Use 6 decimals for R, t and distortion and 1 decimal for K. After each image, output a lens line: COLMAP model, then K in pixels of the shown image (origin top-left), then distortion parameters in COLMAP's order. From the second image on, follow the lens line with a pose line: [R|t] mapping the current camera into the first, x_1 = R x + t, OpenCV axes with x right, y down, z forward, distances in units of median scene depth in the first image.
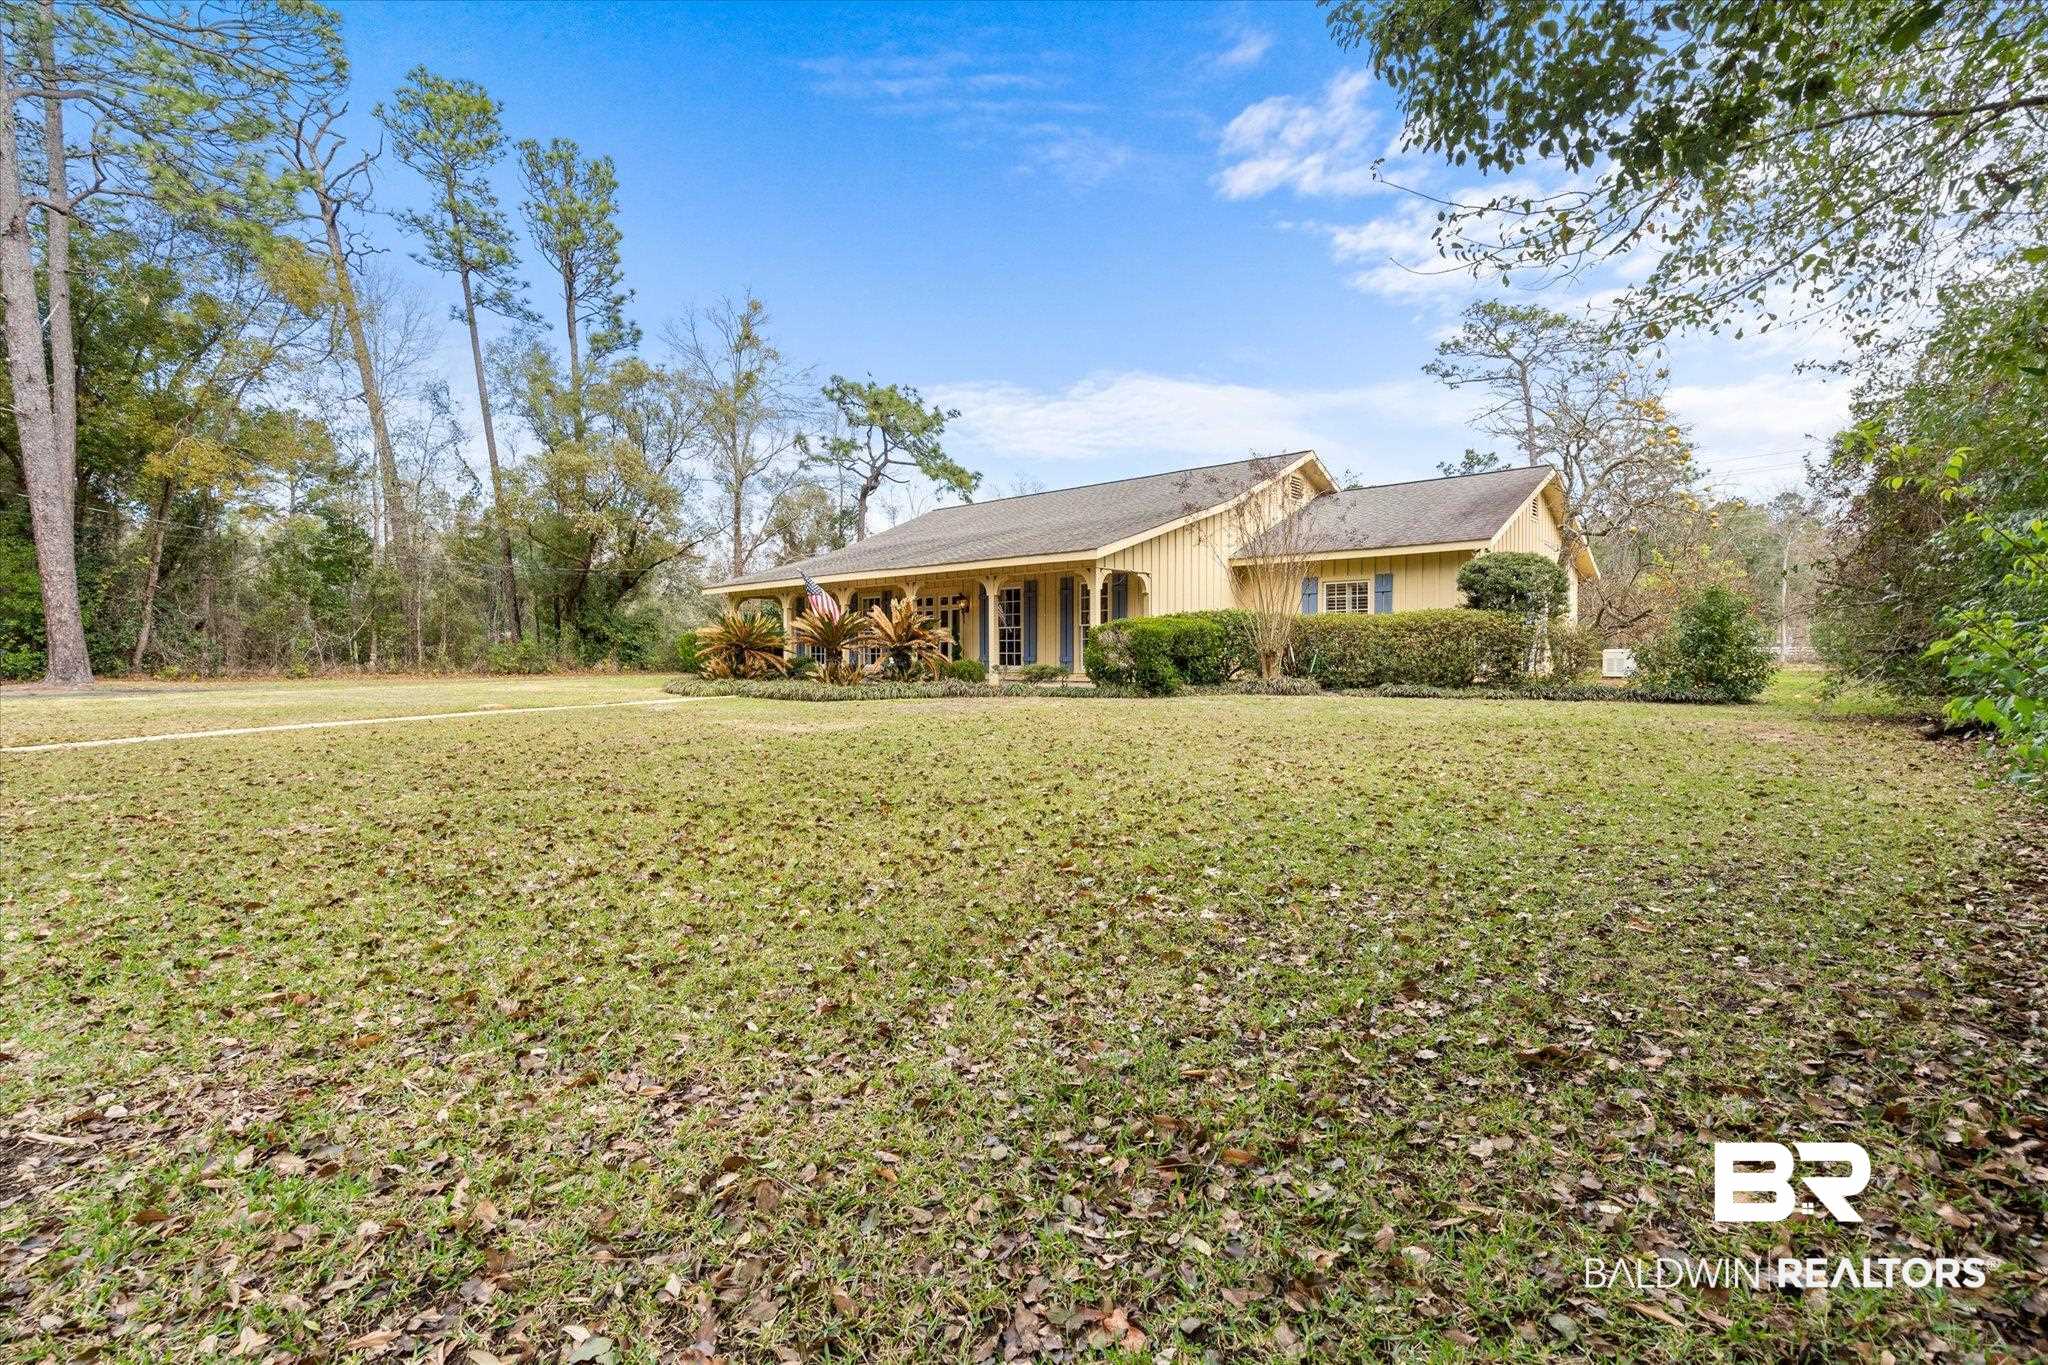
lens RADIAL K [[934.6, 0, 1005.6], [0, 934.6, 664.0], [0, 0, 1]] dist [-0.004494, -0.000394]
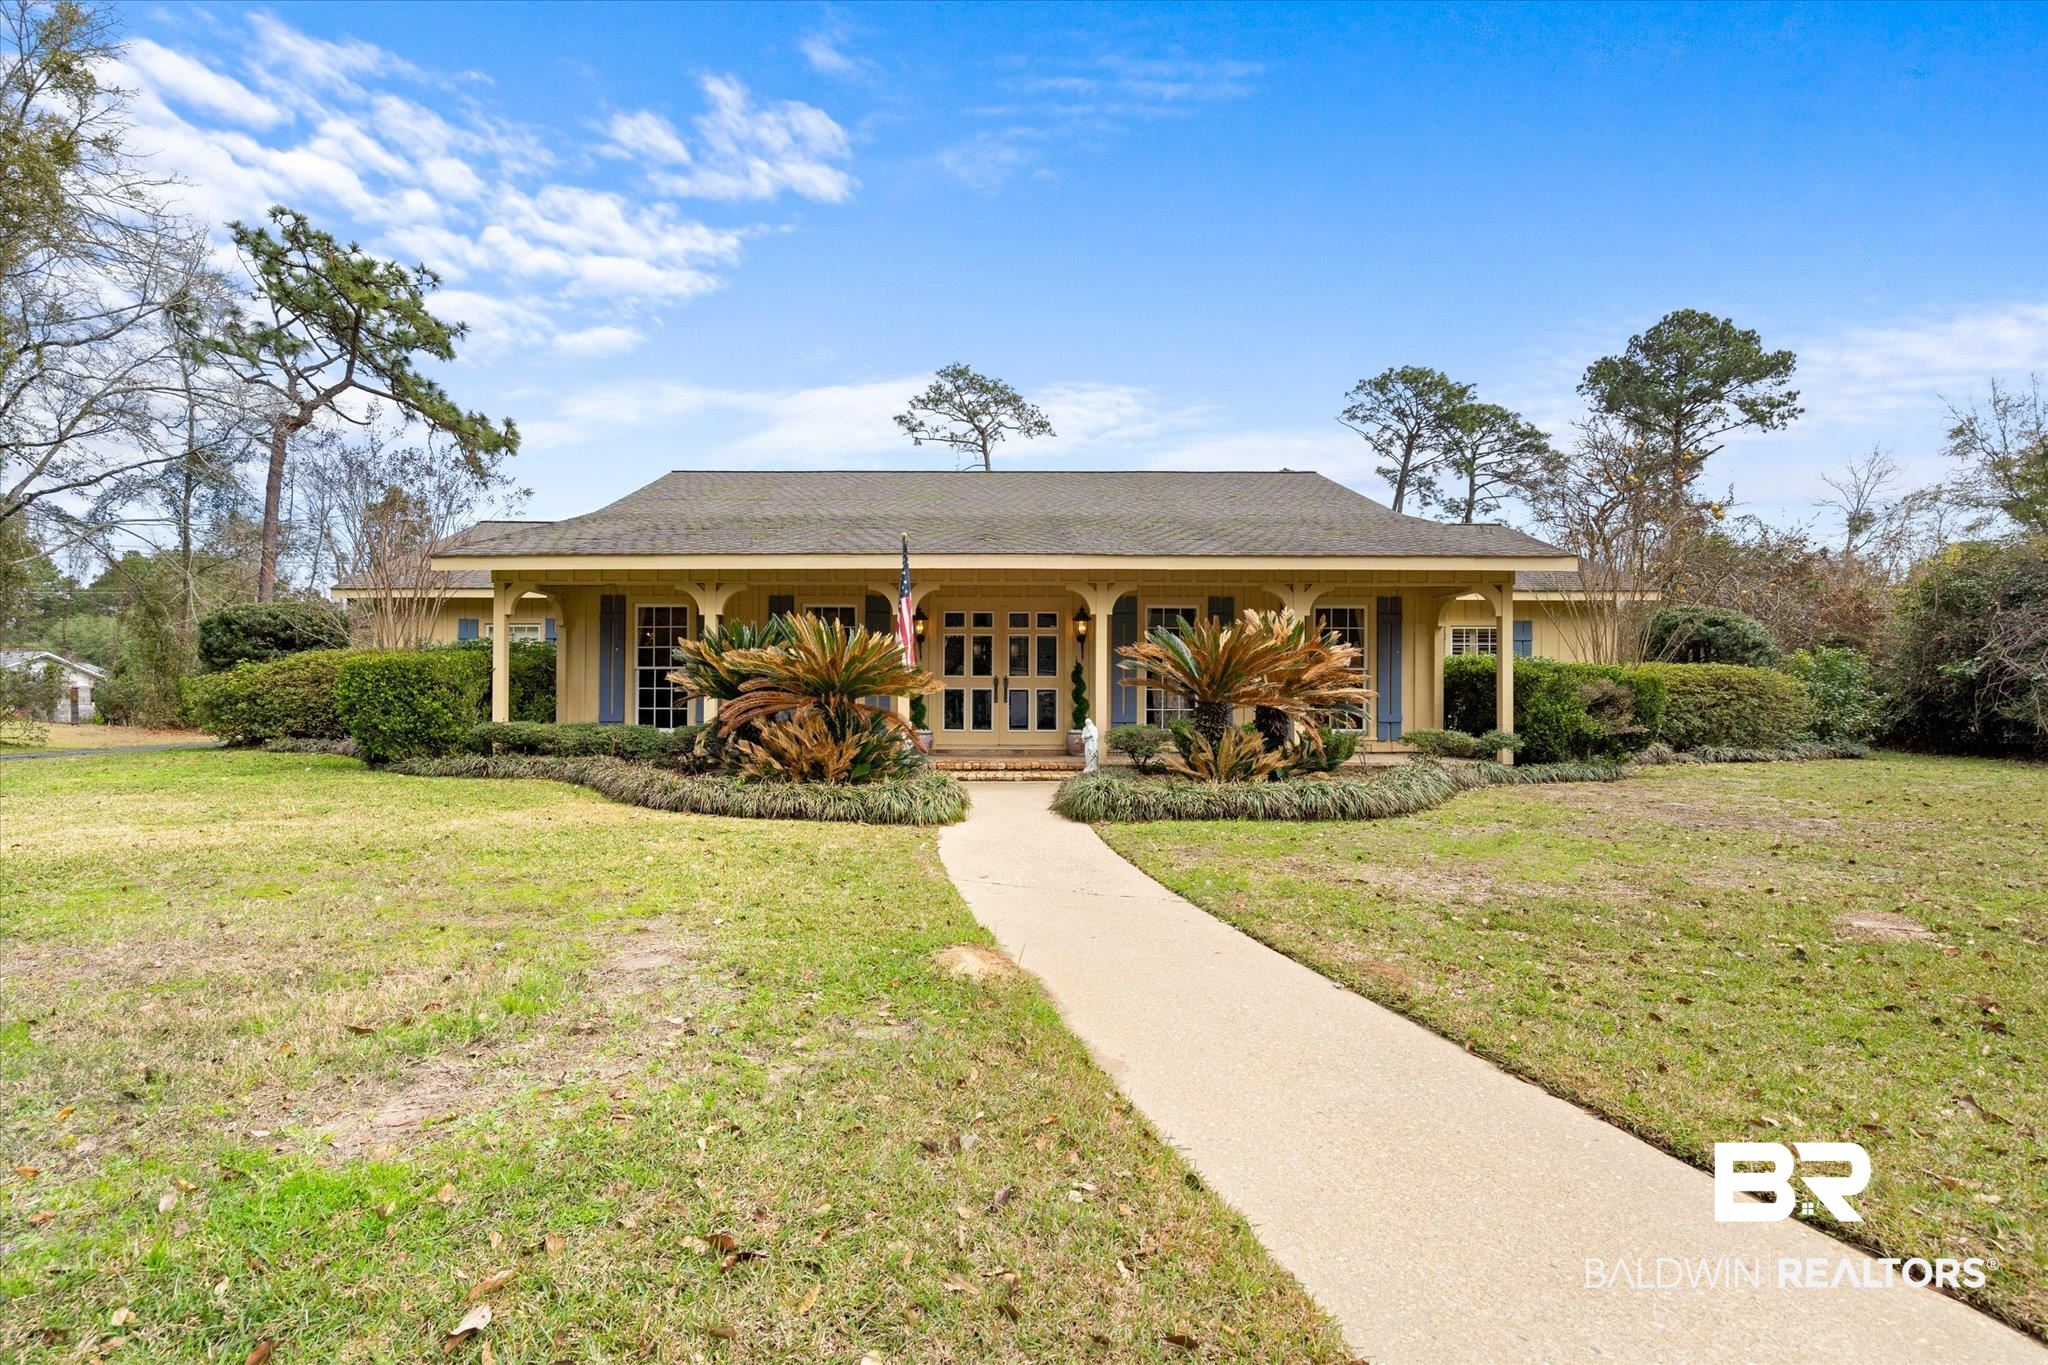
lens RADIAL K [[934.6, 0, 1005.6], [0, 934.6, 664.0], [0, 0, 1]] dist [-0.004494, -0.000394]
pose [[0.721661, 0.029071, 0.691635, -0.480910], [0.002514, 0.999001, -0.044614, -0.013552], [-0.692242, 0.033935, 0.720868, 0.588195]]
